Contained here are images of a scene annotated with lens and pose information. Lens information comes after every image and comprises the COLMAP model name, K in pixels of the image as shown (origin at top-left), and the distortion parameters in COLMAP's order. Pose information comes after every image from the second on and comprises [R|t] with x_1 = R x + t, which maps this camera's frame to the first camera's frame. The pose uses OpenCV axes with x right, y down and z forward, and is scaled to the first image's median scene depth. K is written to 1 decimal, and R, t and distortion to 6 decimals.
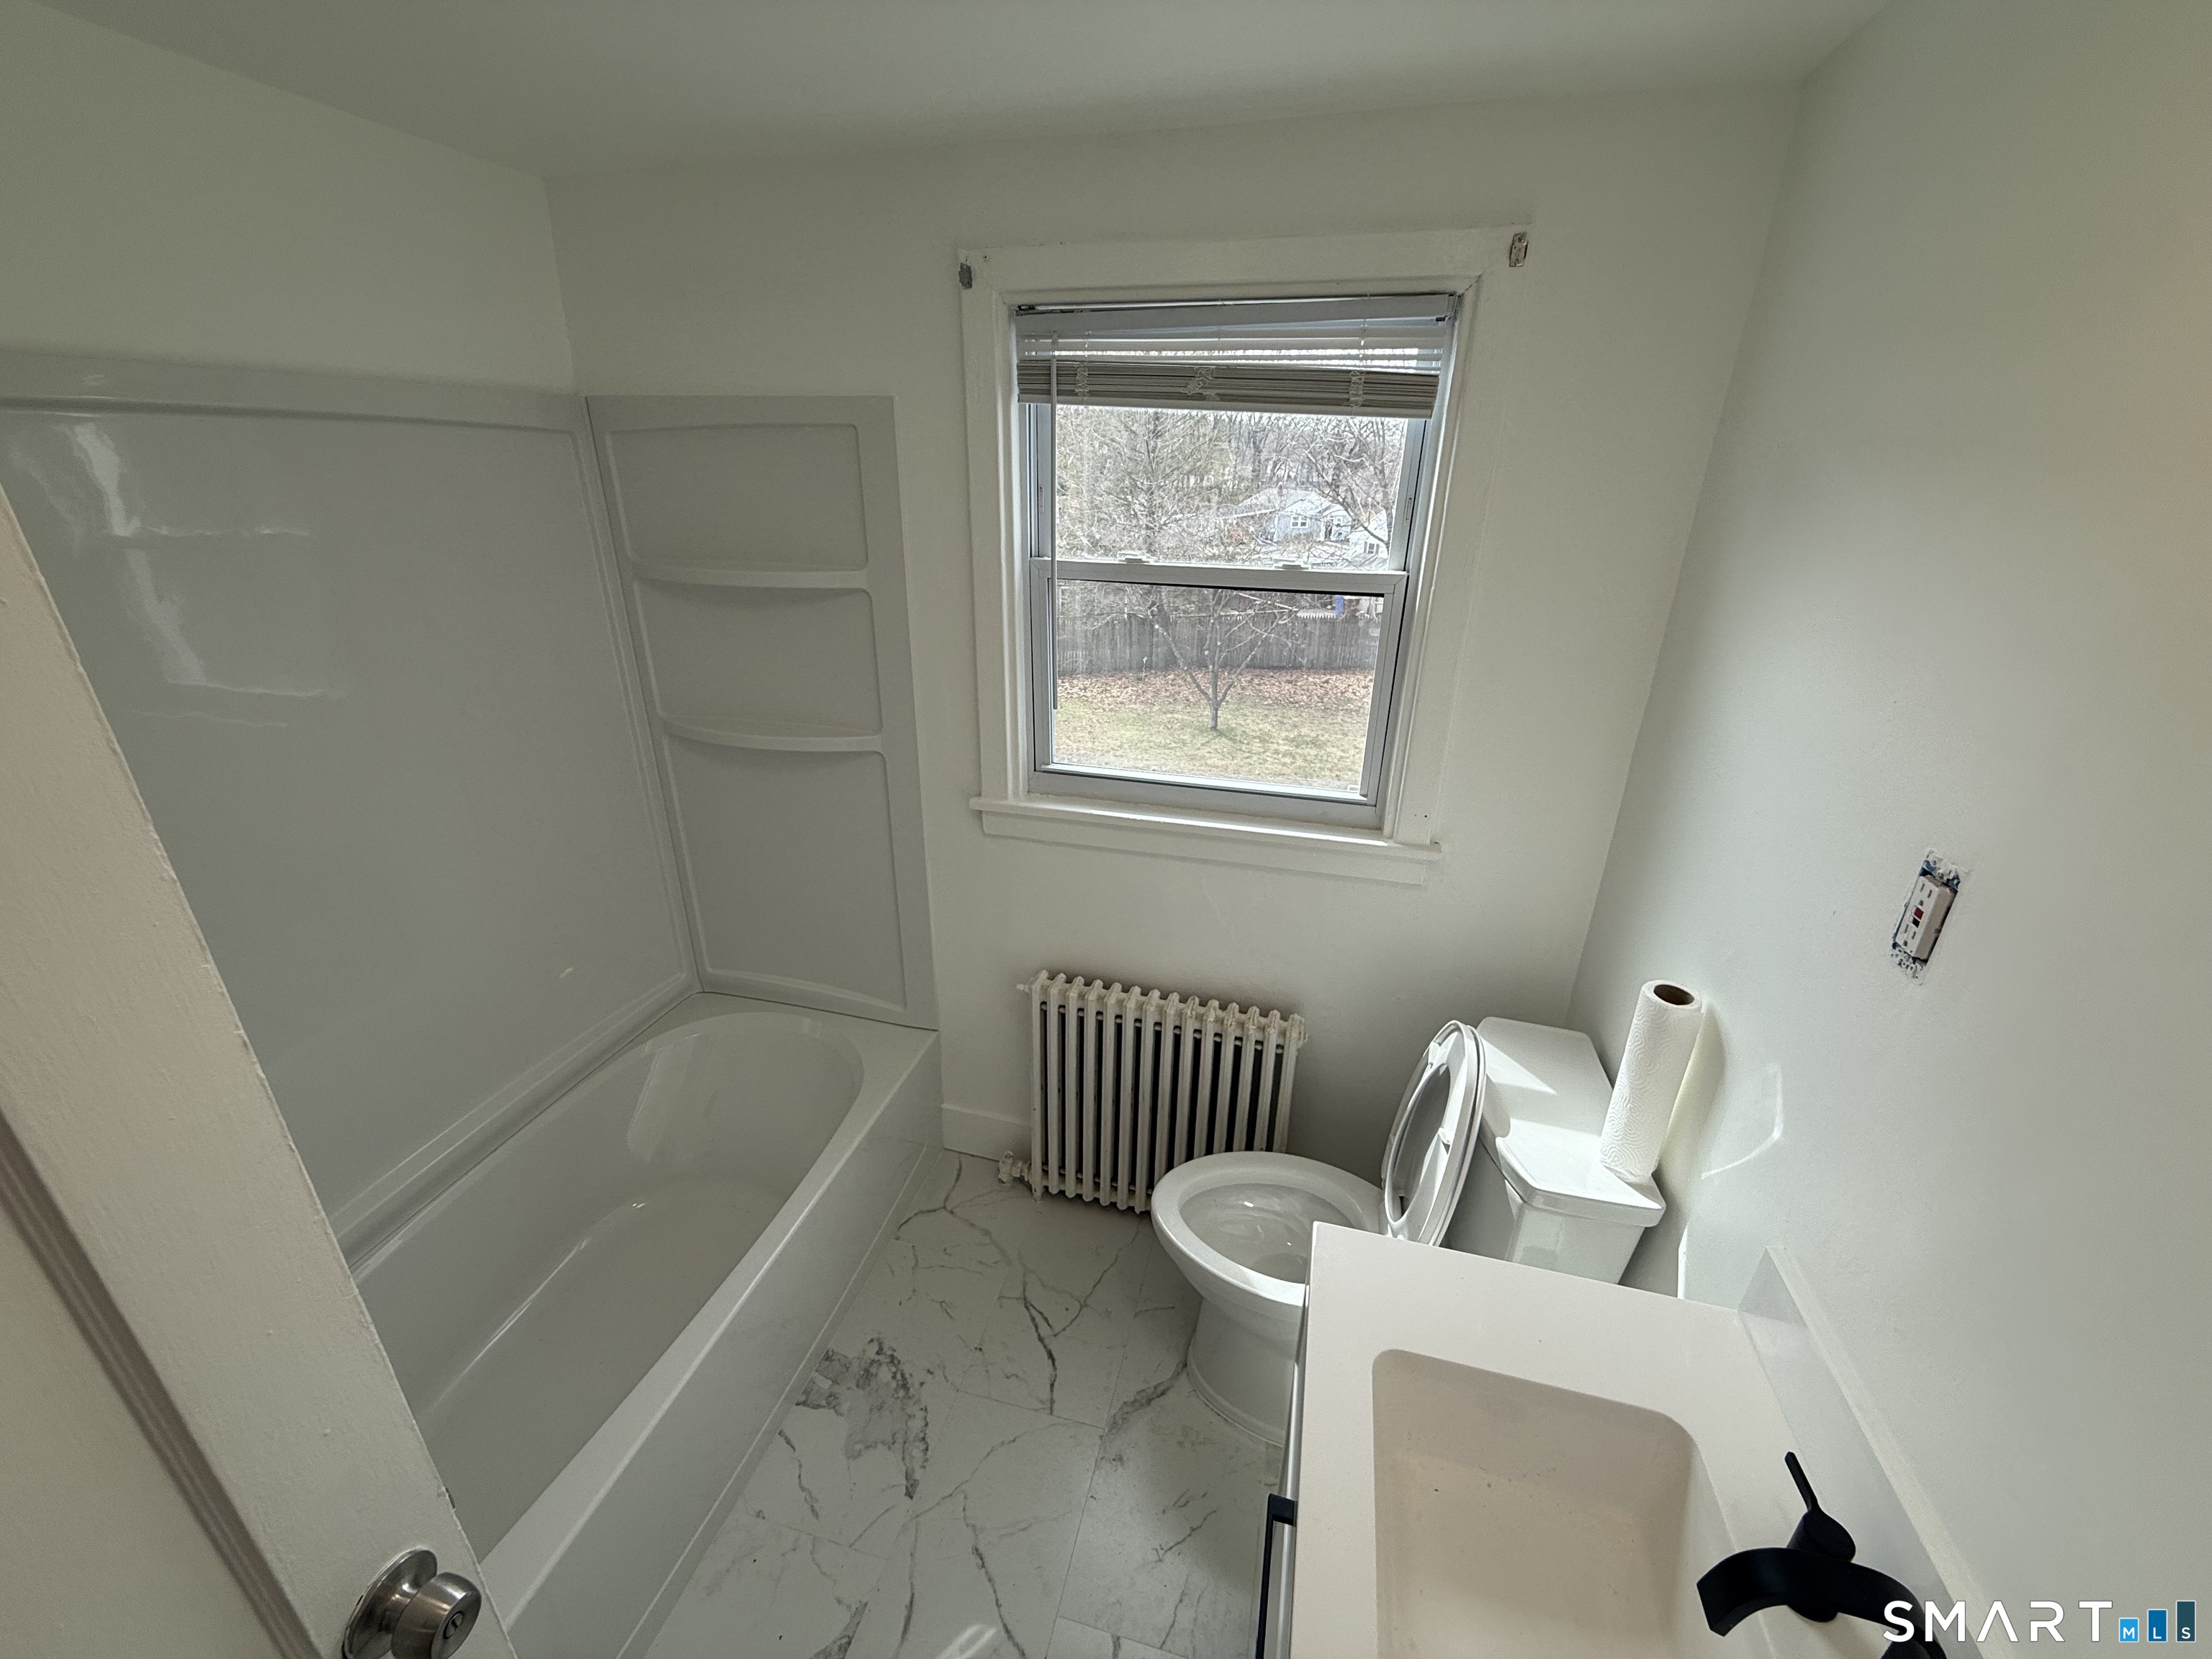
lens RADIAL K [[895.1, 0, 1108.0], [0, 895.1, 819.6], [0, 0, 1]] dist [0.011854, -0.000030]
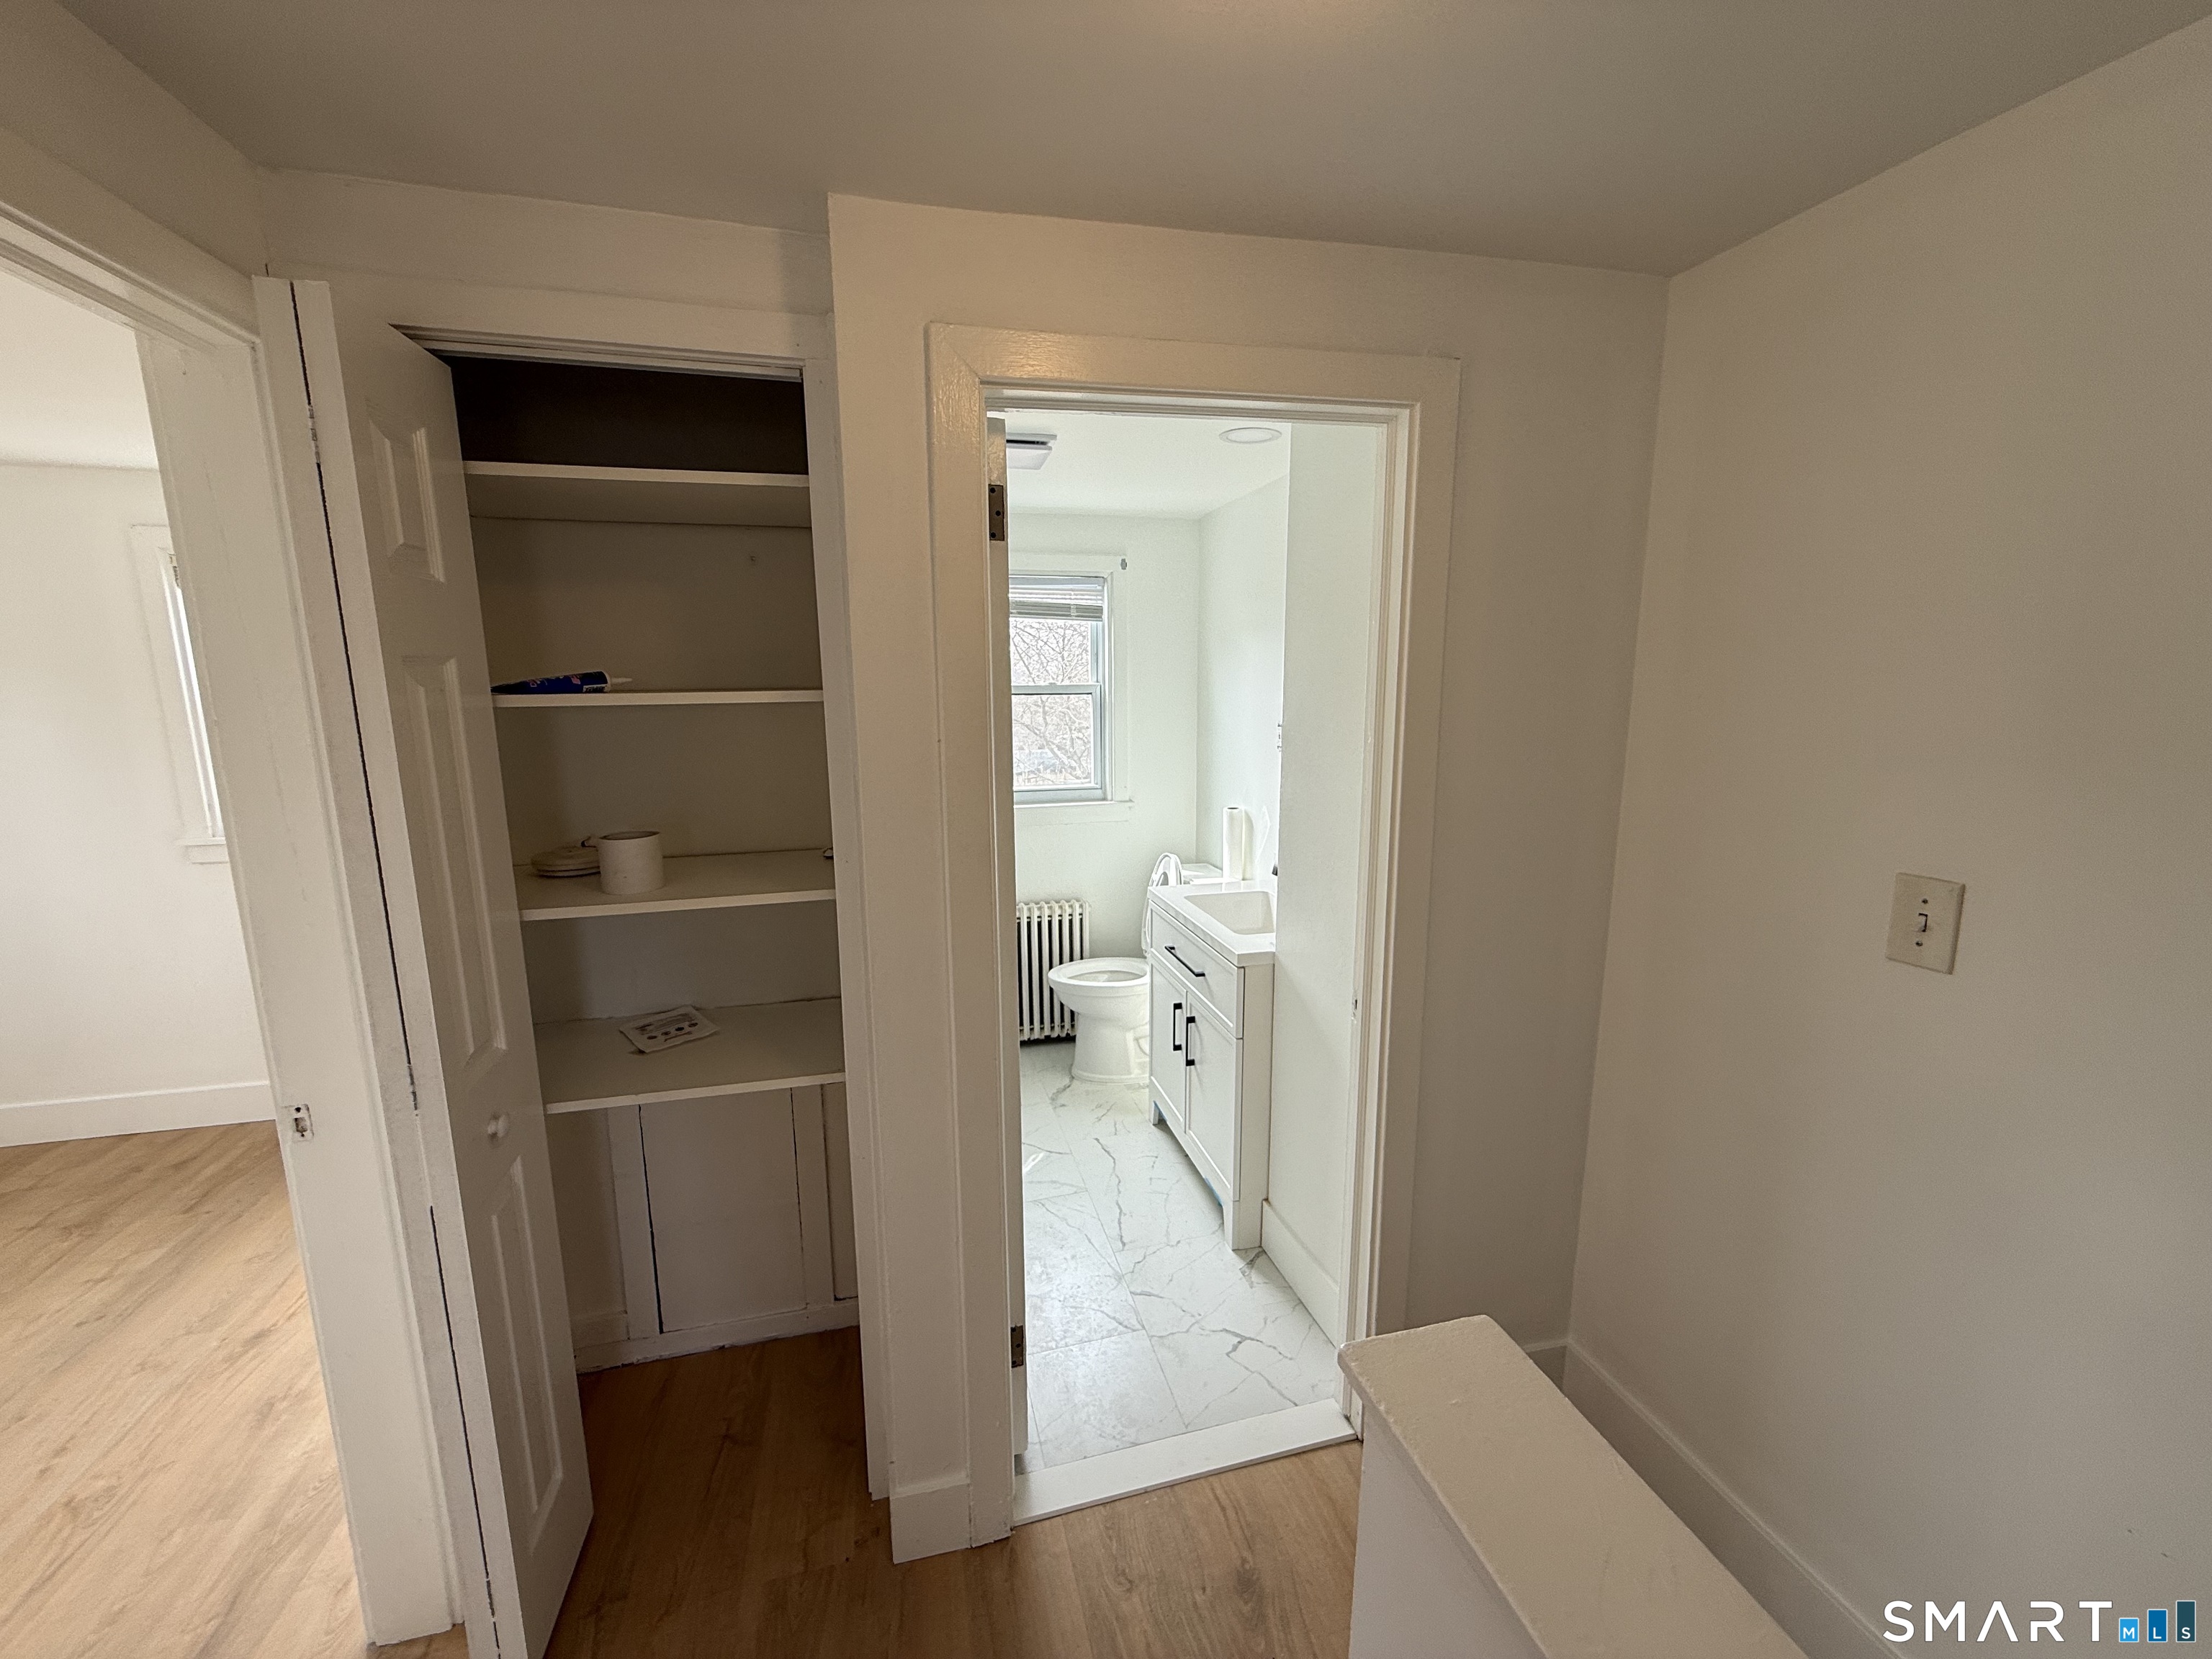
lens RADIAL K [[895.1, 0, 1101.6], [0, 895.1, 826.6], [0, 0, 1]] dist [0.011854, -0.000030]
pose [[0.876996, -0.109476, 0.467860, -0.862563], [0.213595, 0.961028, -0.175507, 0.539146], [-0.430413, 0.253851, 0.866201, -1.014742]]
